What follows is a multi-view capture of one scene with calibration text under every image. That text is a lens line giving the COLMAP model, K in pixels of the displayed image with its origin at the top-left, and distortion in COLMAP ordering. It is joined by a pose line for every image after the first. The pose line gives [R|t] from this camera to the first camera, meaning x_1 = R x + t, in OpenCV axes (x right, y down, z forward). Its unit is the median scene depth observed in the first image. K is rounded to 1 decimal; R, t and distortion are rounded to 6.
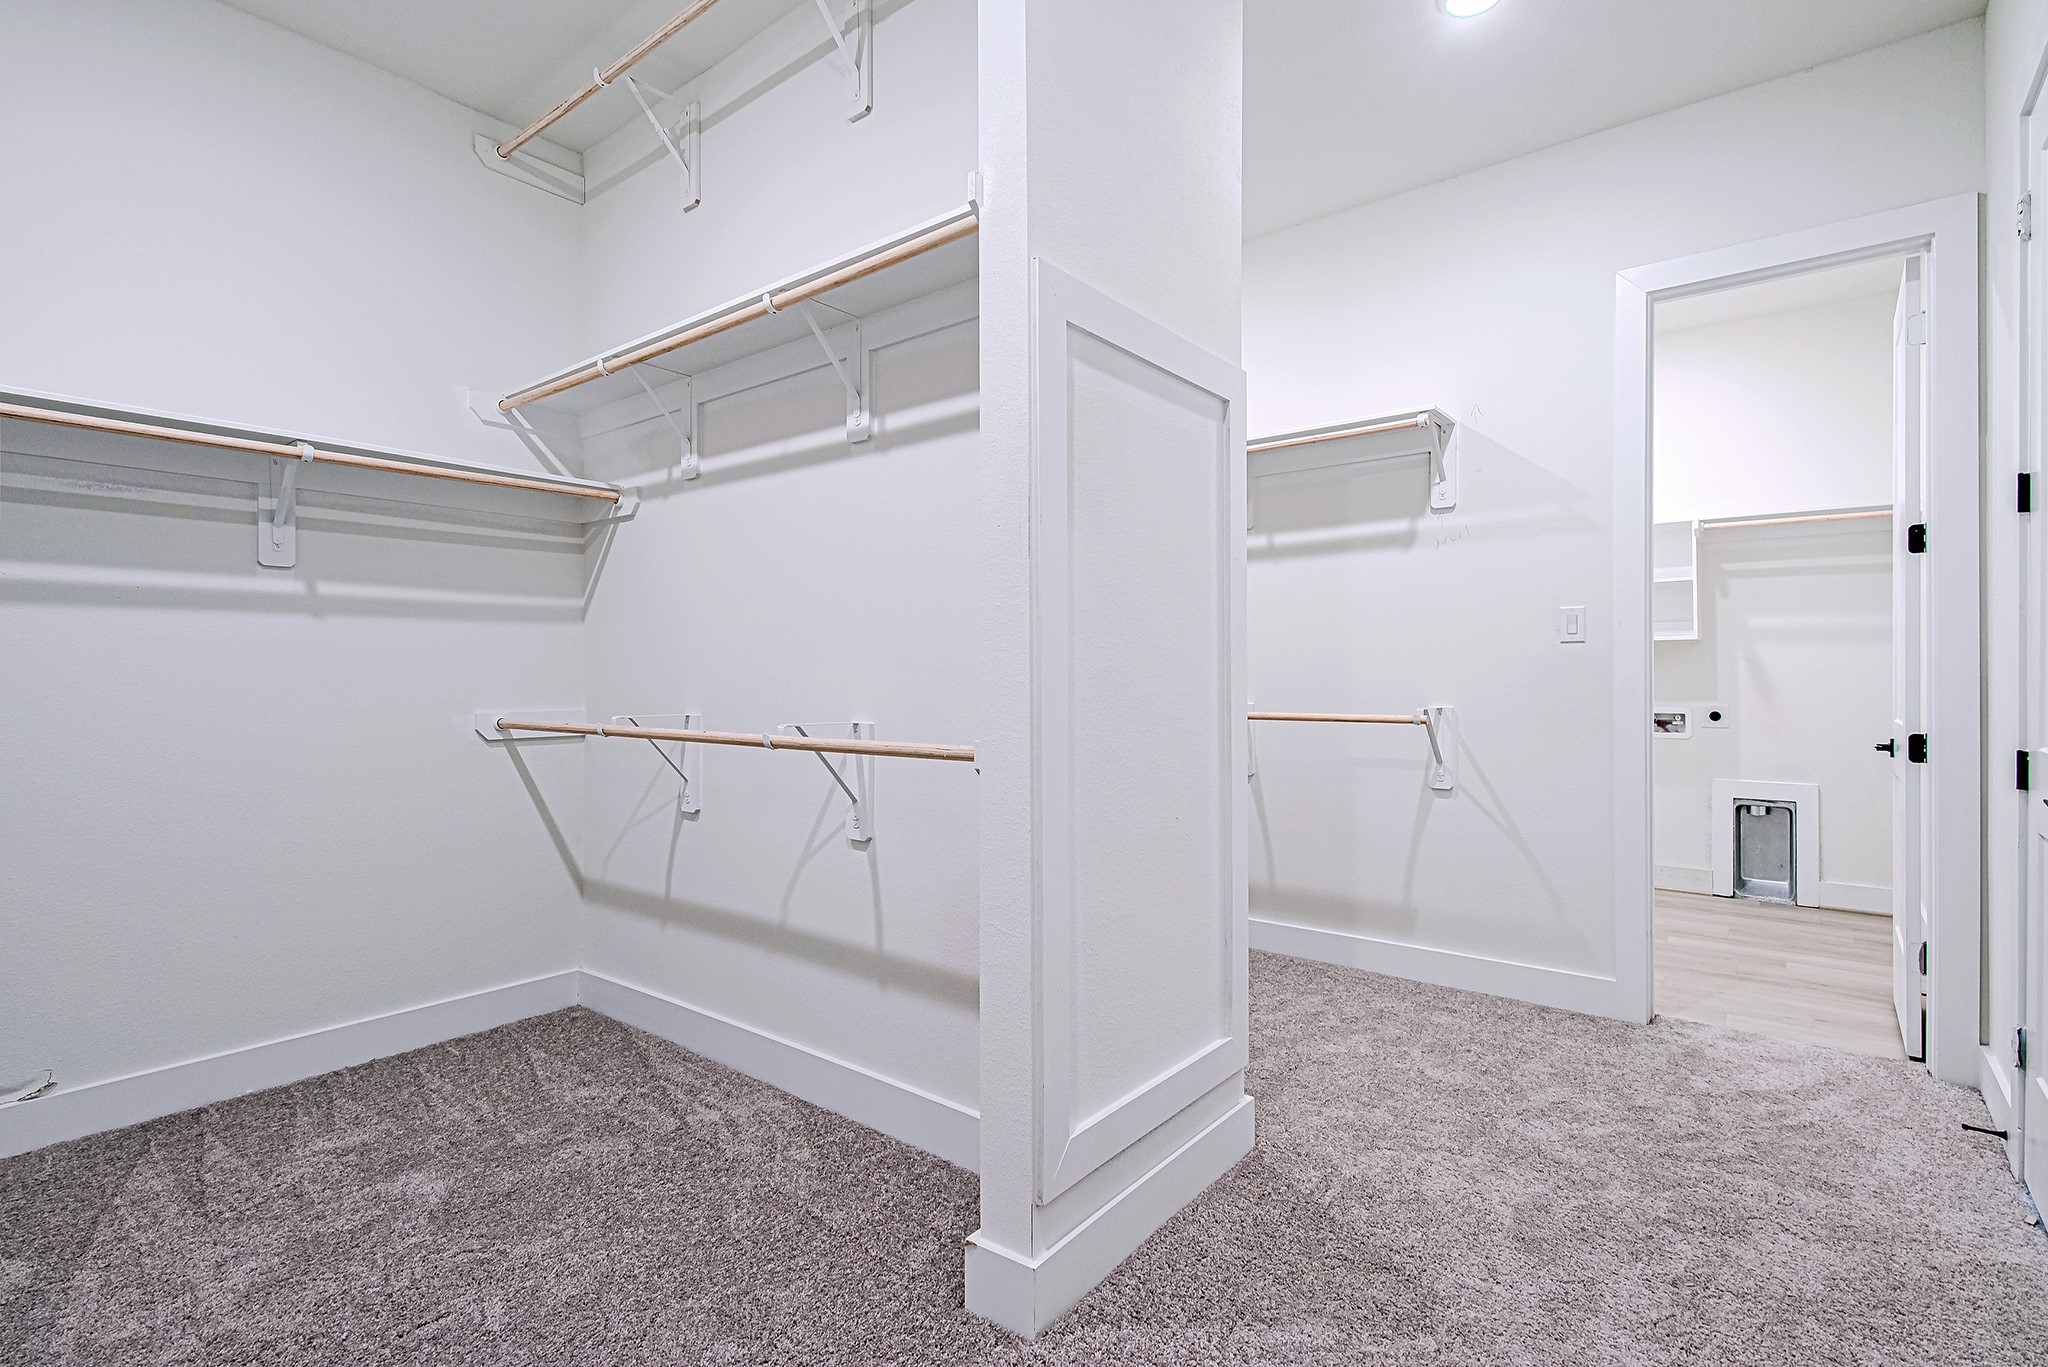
lens RADIAL K [[988.9, 0, 1013.2], [0, 988.9, 678.6], [0, 0, 1]] dist [0.001491, -0.000940]
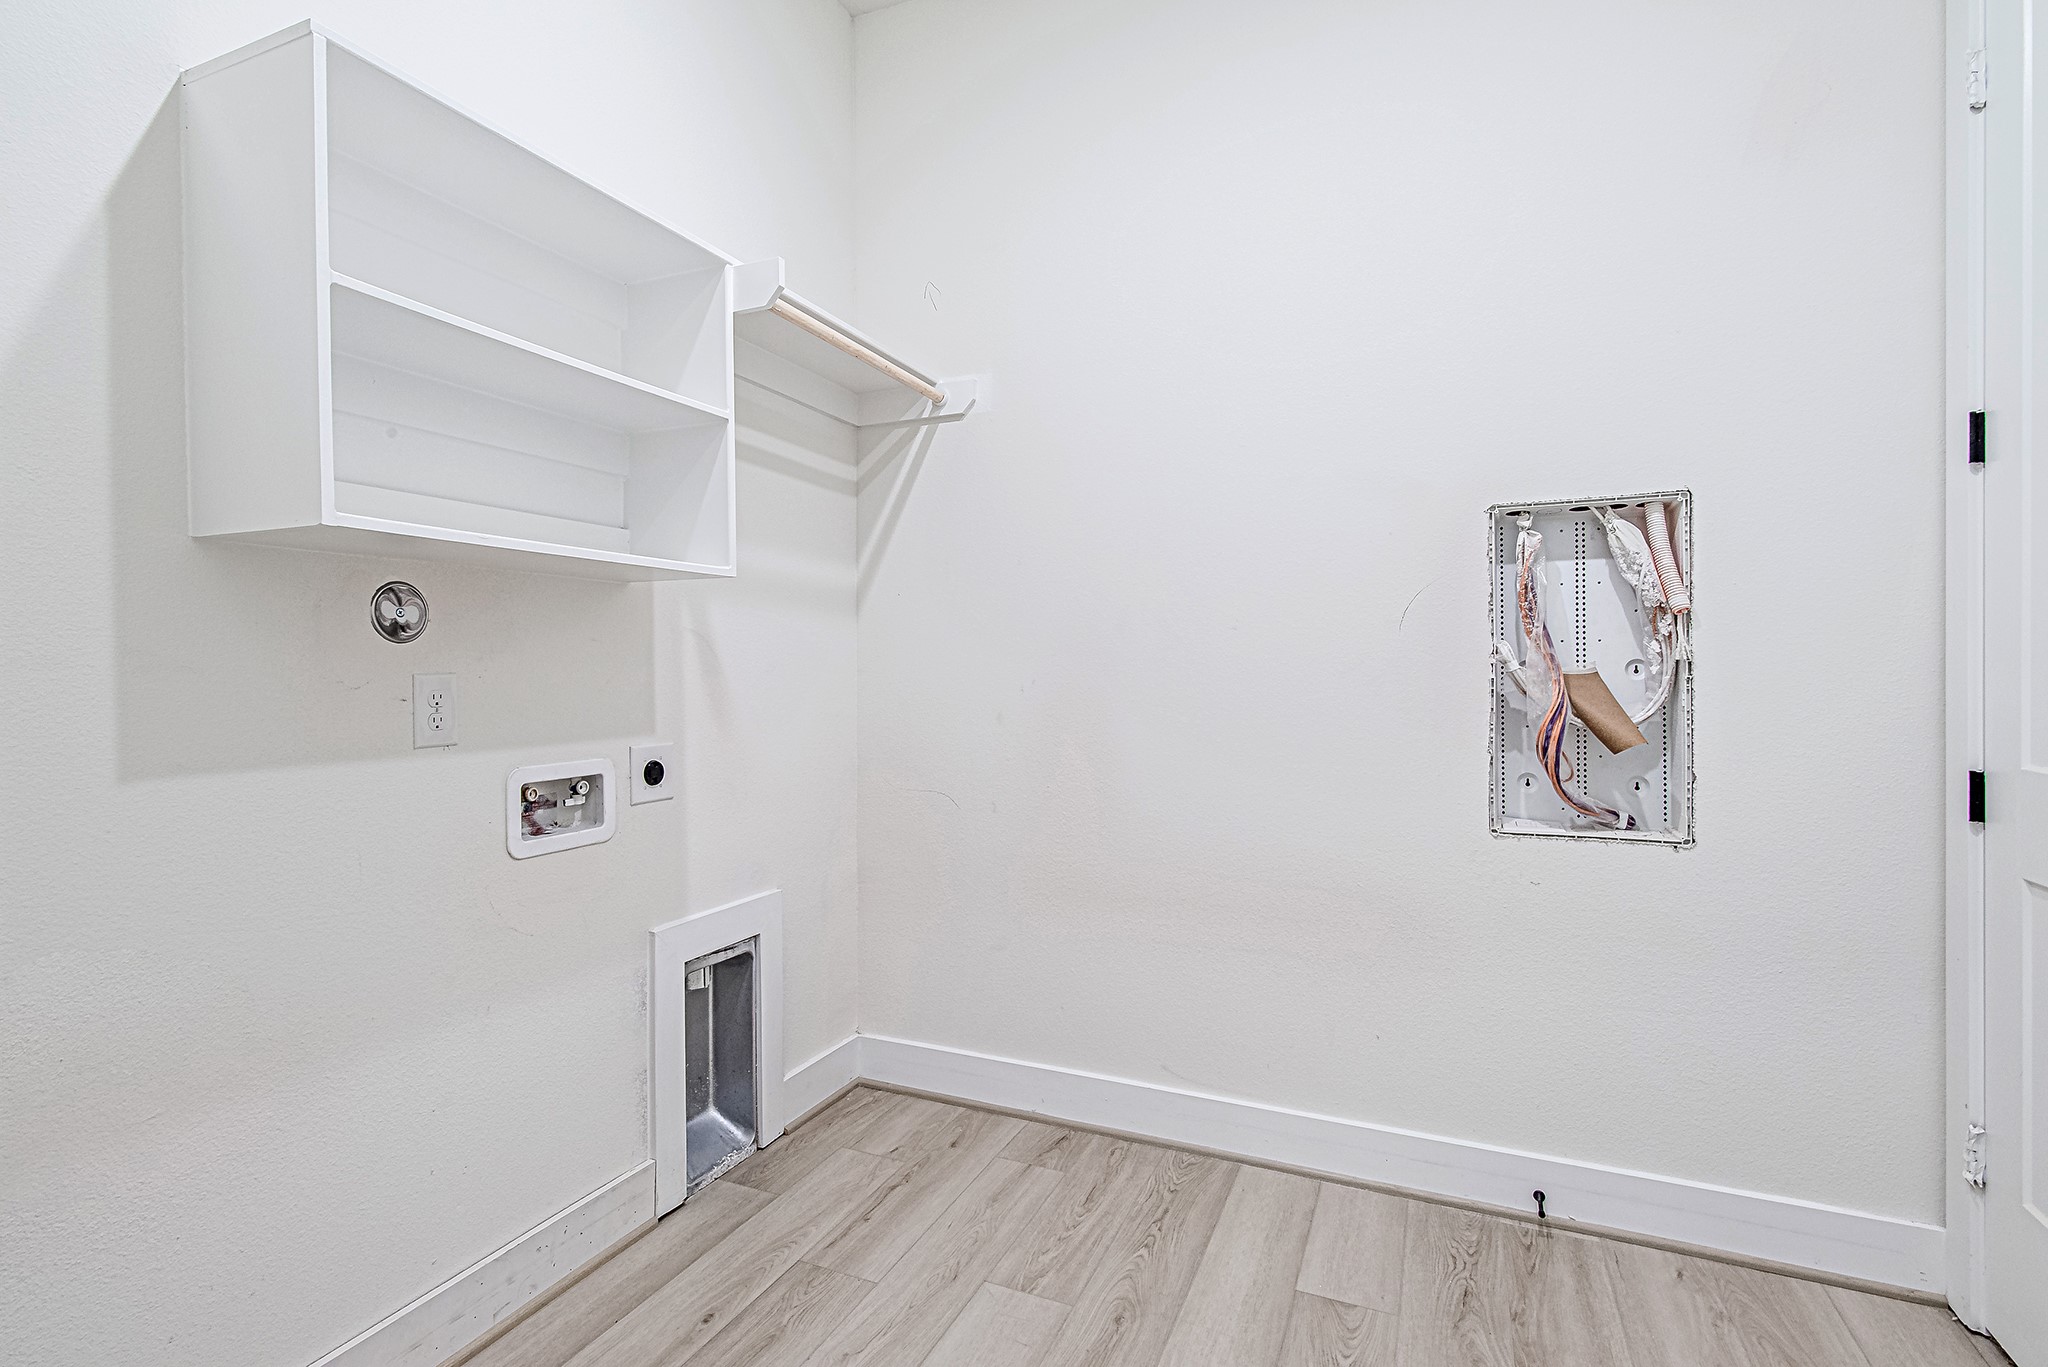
lens RADIAL K [[988.9, 0, 1013.2], [0, 988.9, 678.6], [0, 0, 1]] dist [0.001491, -0.000940]
pose [[-0.270849, -0.001878, 0.962620, 0.293081], [0.013282, 0.999896, 0.005687, -0.000212], [-0.962530, 0.014325, -0.270796, 0.990241]]
